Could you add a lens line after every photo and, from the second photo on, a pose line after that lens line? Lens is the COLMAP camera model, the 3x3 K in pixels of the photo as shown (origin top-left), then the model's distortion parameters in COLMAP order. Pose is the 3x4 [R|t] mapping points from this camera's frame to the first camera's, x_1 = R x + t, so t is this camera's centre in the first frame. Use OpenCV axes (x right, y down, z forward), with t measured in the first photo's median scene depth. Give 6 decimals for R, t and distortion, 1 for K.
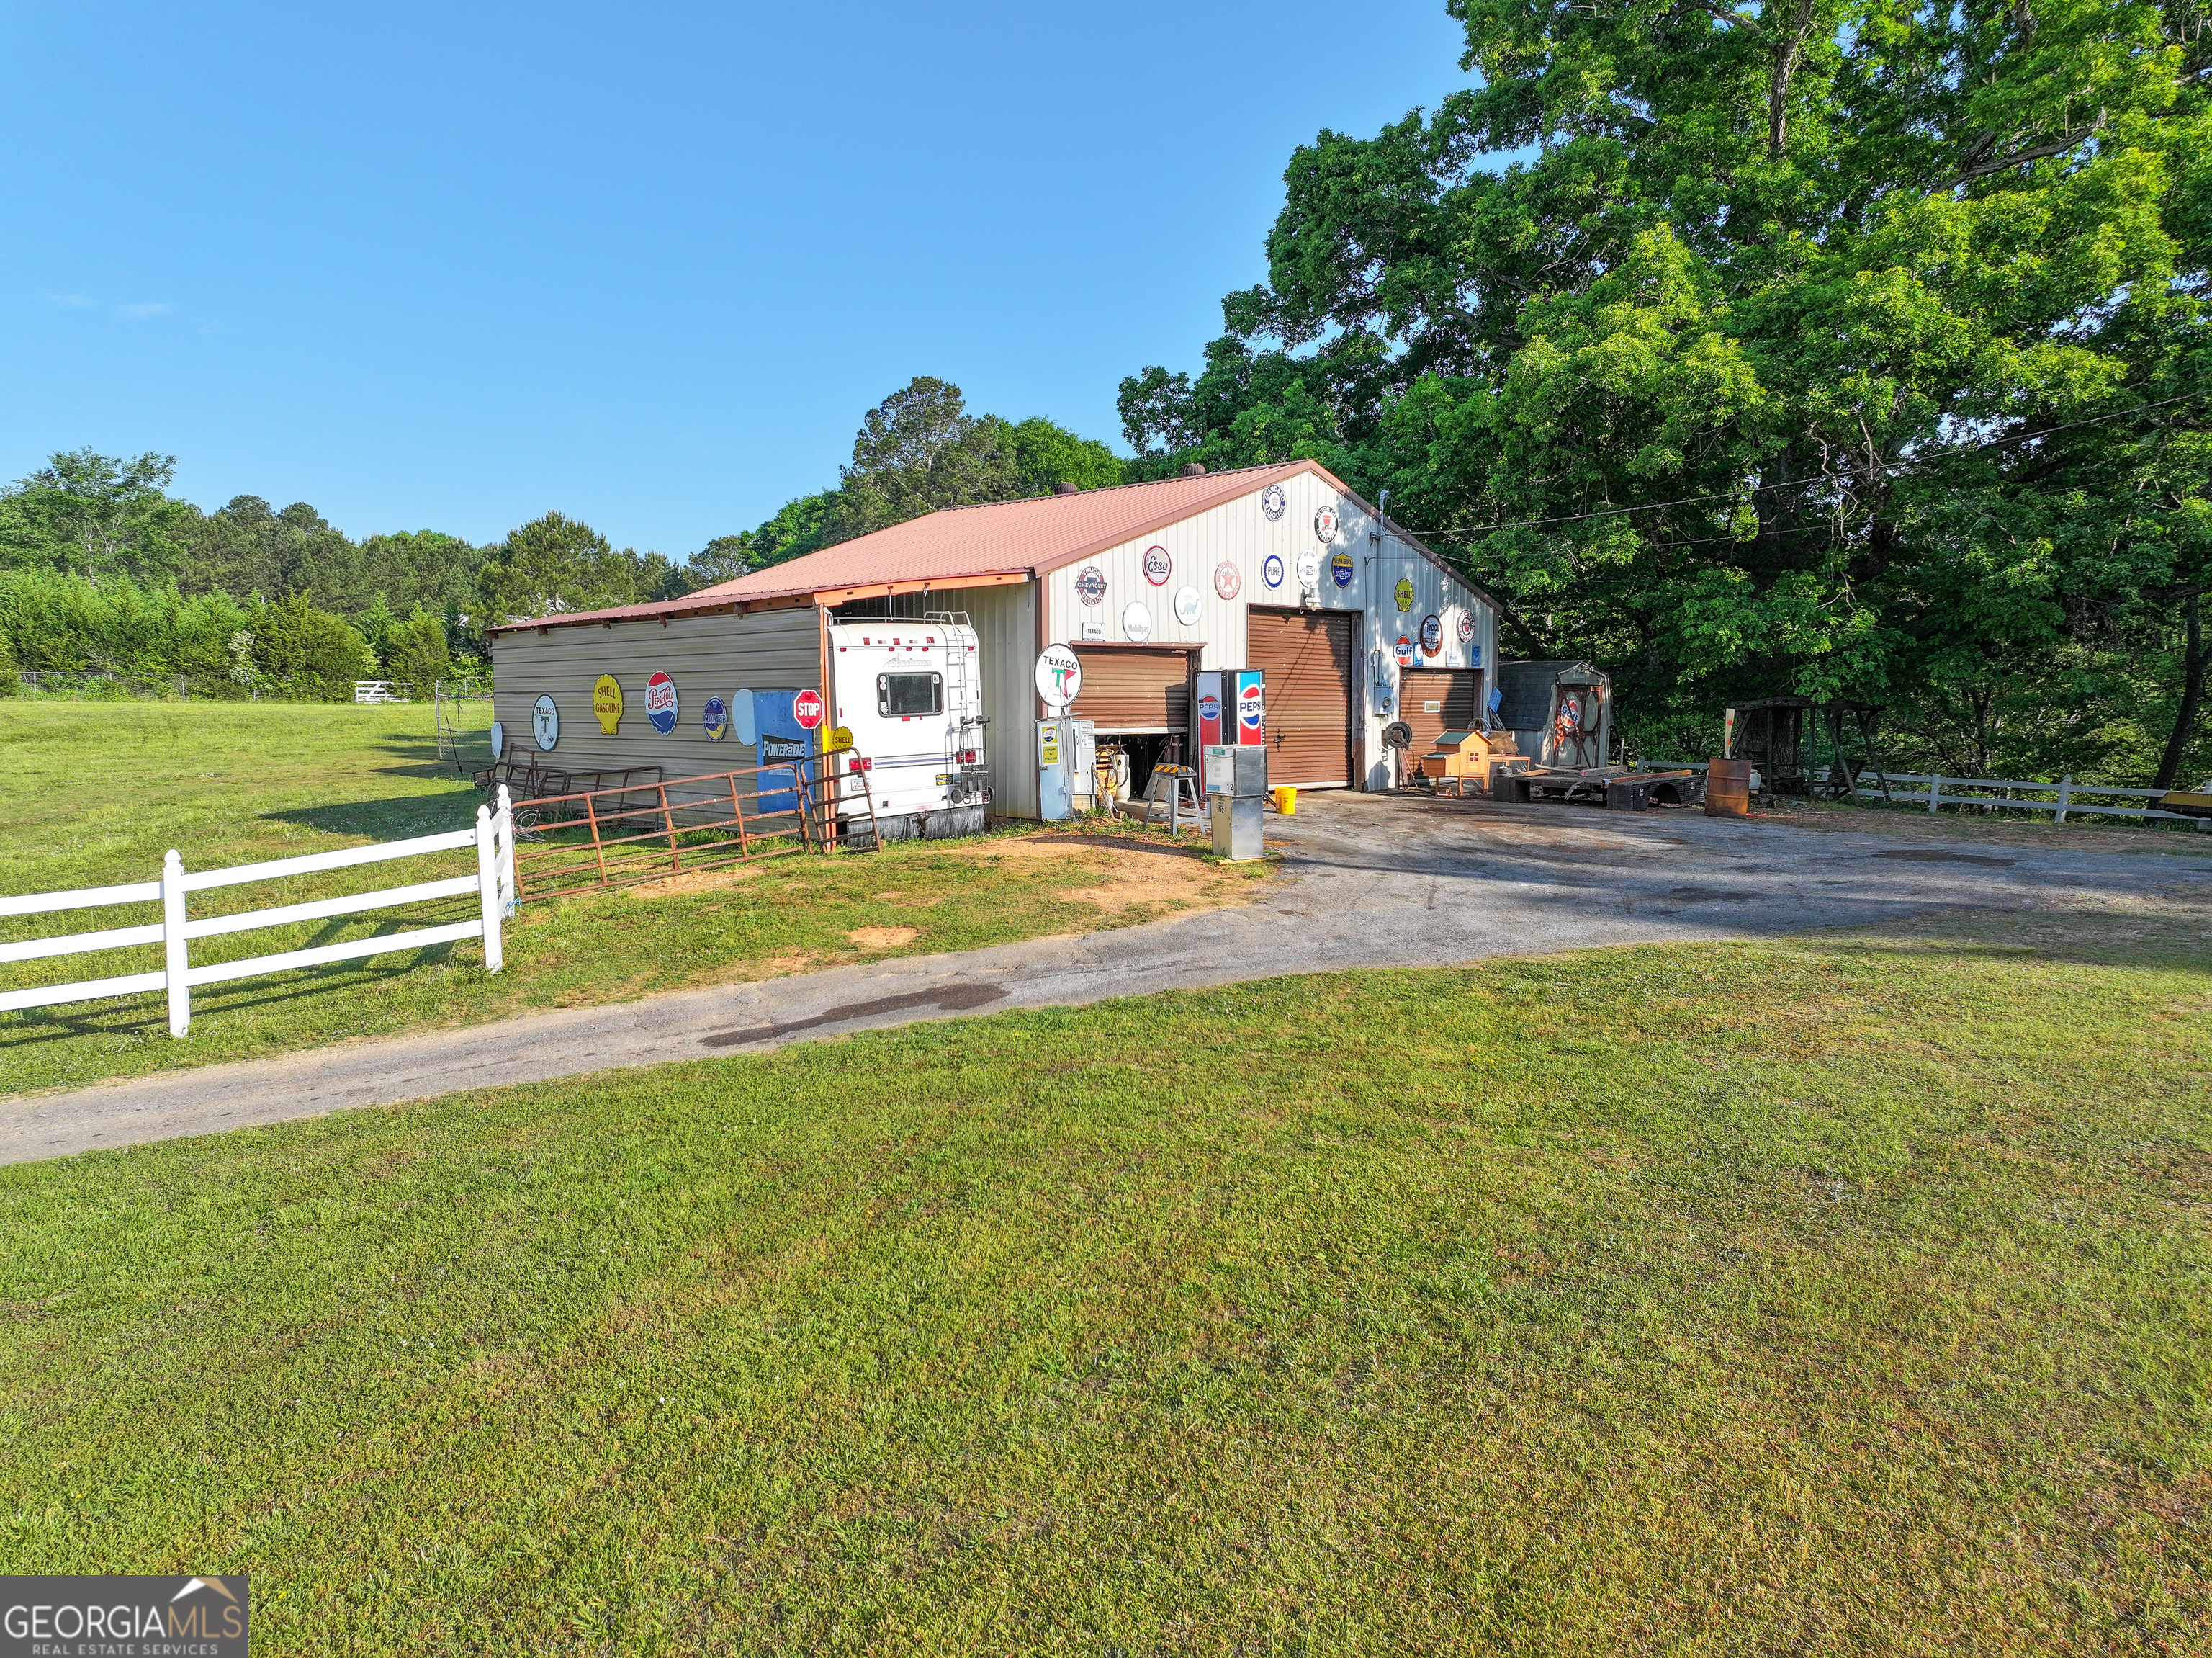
lens RADIAL K [[1531.0, 0, 1107.5], [0, 1531.0, 831.4], [0, 0, 1]] dist [0.004219, -0.000863]
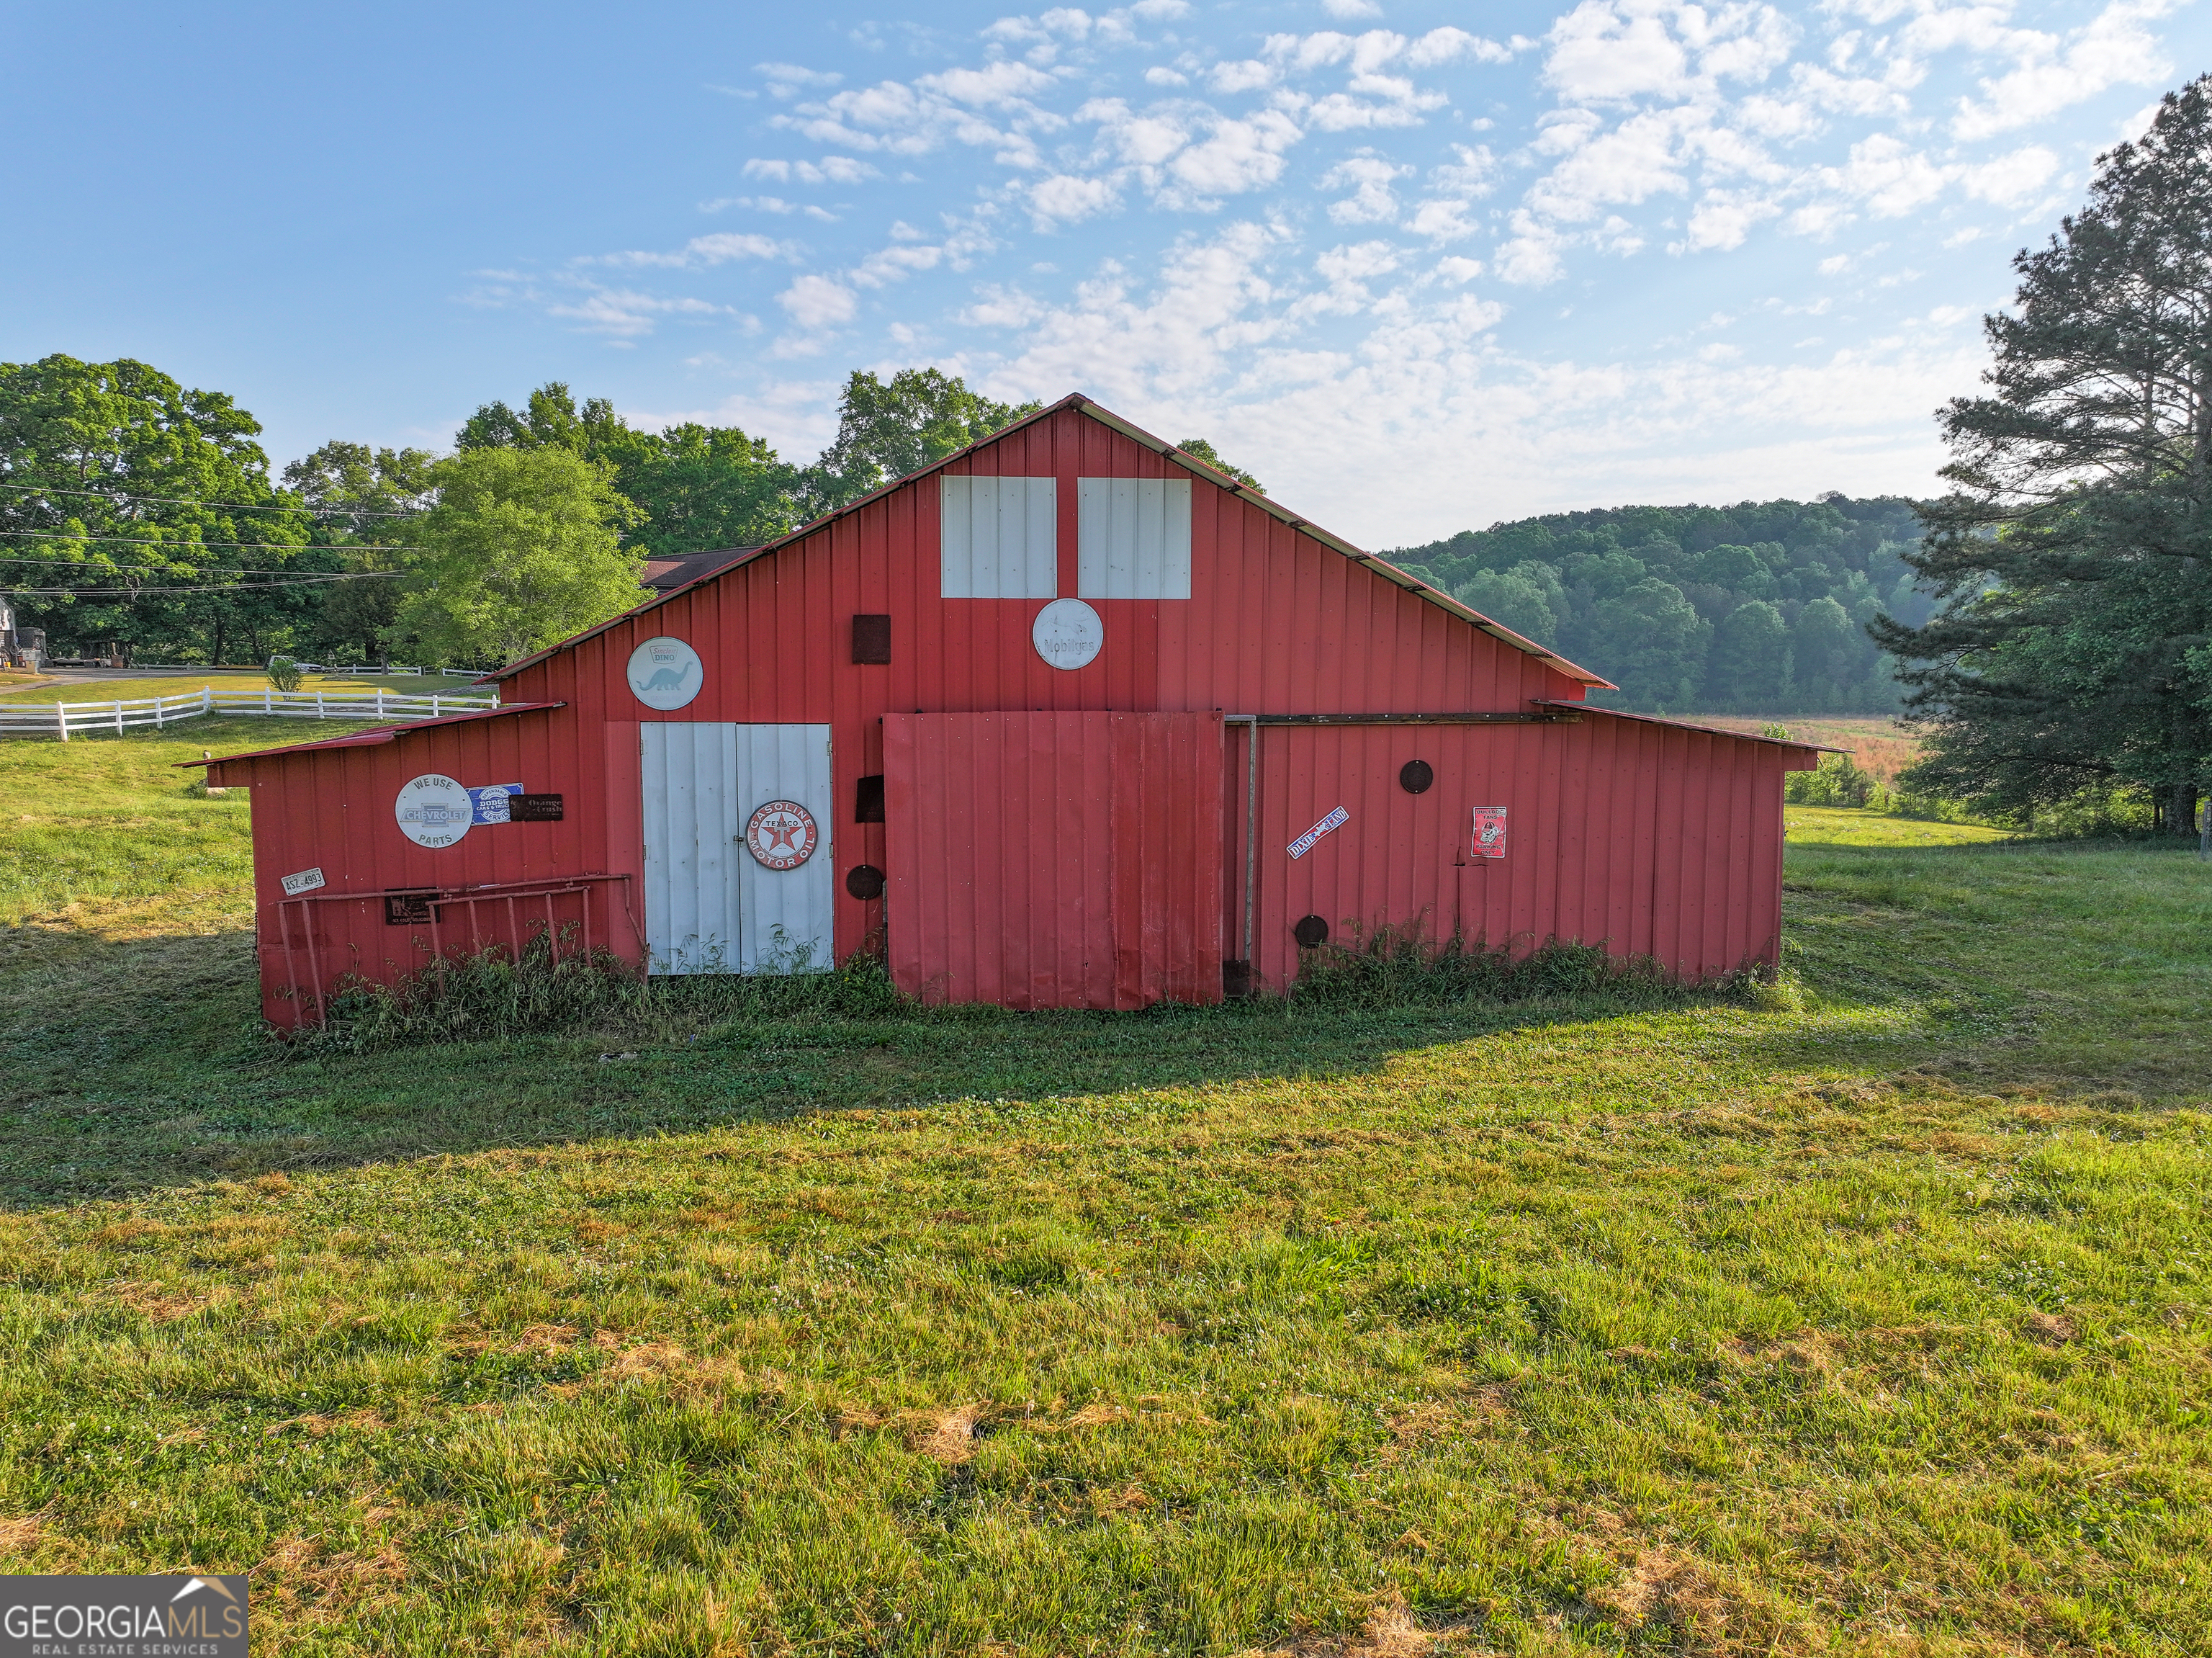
lens RADIAL K [[1531.0, 0, 1108.6], [0, 1531.0, 829.4], [0, 0, 1]] dist [0.004219, -0.000863]
pose [[0.025164, -0.127652, 0.991500, -3.316147], [0.070314, 0.989583, 0.125620, 0.017917], [-0.997207, 0.066555, 0.033878, -1.457494]]
